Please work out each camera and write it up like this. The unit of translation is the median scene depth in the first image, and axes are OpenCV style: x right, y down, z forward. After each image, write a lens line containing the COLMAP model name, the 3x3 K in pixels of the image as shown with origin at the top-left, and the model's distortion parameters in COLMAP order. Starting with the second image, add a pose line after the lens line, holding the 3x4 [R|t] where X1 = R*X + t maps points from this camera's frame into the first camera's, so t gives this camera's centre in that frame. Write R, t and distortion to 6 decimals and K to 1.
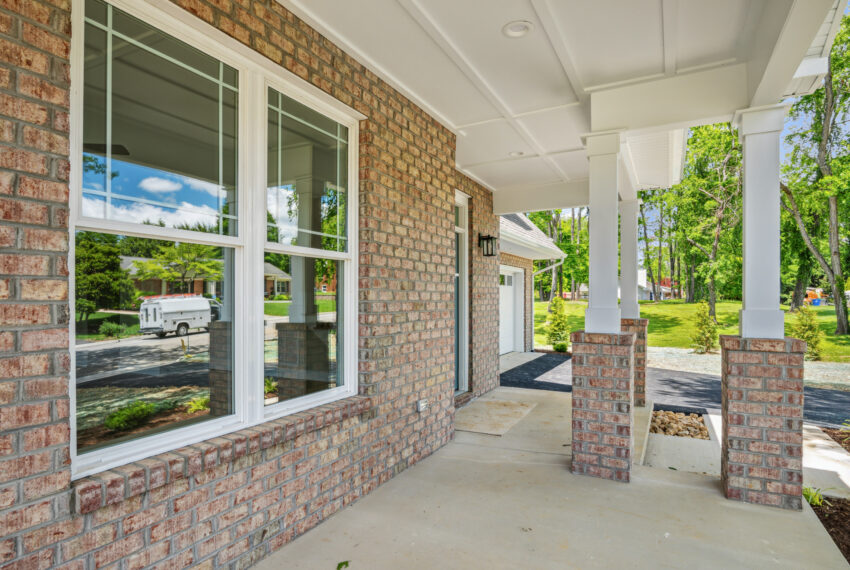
lens RADIAL K [[484.8, 0, 420.7], [0, 484.8, 297.9], [0, 0, 1]] dist [-0.001099, -0.000705]
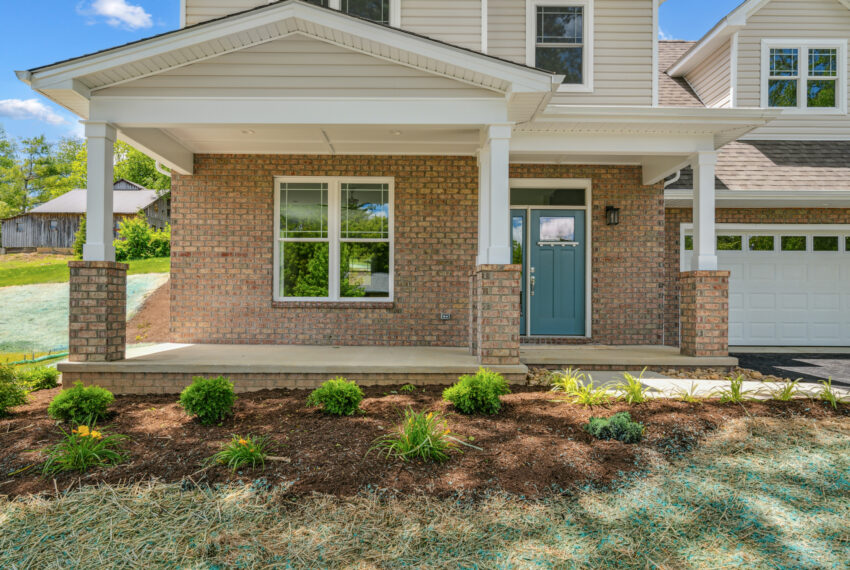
lens RADIAL K [[571.2, 0, 421.5], [0, 571.2, 296.2], [0, 0, 1]] dist [0.006723, -0.000734]
pose [[0.464950, -0.009928, -0.885281, 2.102179], [-0.003507, 0.999909, -0.013055, 0.194187], [0.885330, 0.009175, 0.464872, -0.093932]]
